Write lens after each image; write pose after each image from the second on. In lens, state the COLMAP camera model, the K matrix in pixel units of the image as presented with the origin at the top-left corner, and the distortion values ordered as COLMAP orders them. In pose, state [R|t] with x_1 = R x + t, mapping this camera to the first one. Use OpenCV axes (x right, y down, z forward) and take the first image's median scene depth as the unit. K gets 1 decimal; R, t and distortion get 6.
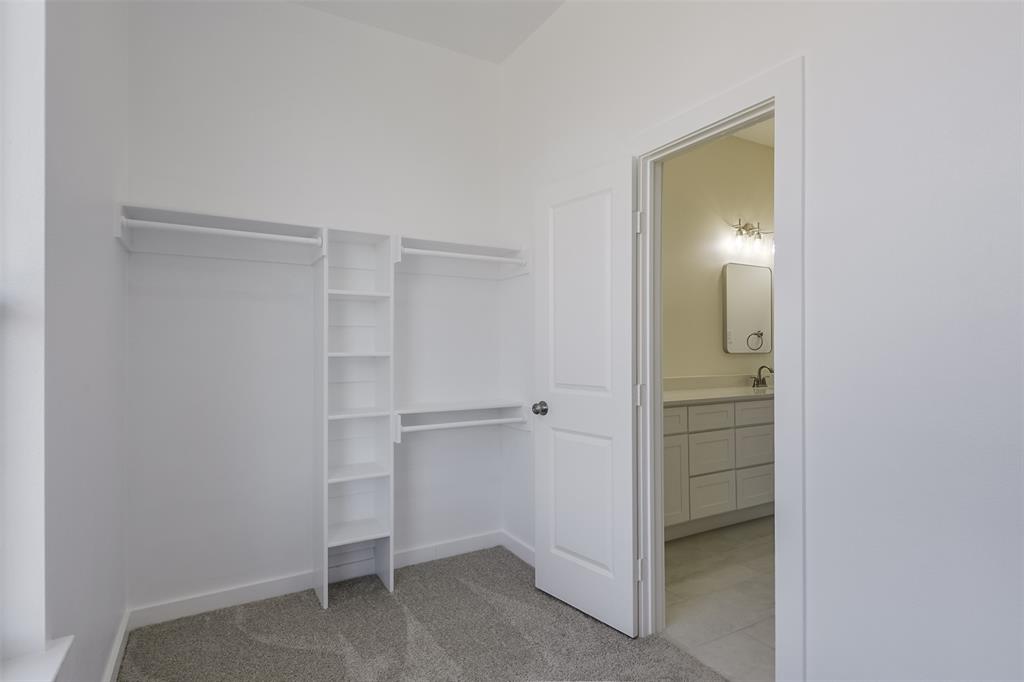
lens RADIAL K [[510.1, 0, 511.4], [0, 510.1, 345.4], [0, 0, 1]] dist [0.018852, -0.003965]
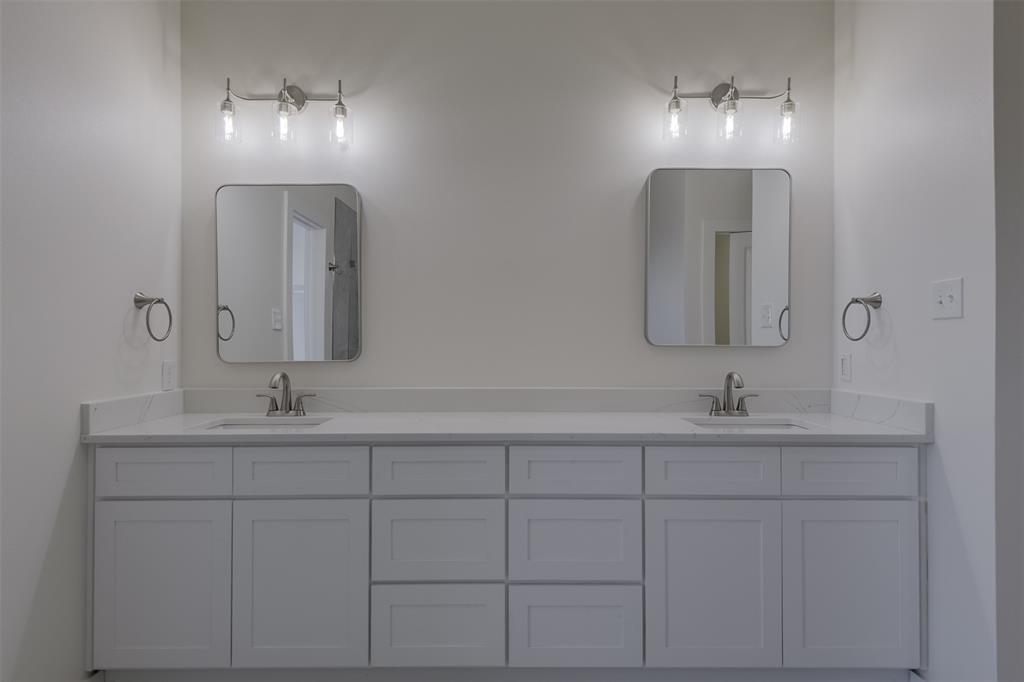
lens RADIAL K [[631.6, 0, 509.8], [0, 631.6, 342.4], [0, 0, 1]] dist [-0.005465, -0.000626]
pose [[0.874483, -0.004276, -0.485037, 0.601284], [0.005074, 0.999987, 0.000334, 0.010012], [0.485030, -0.002753, 0.874493, 0.386939]]
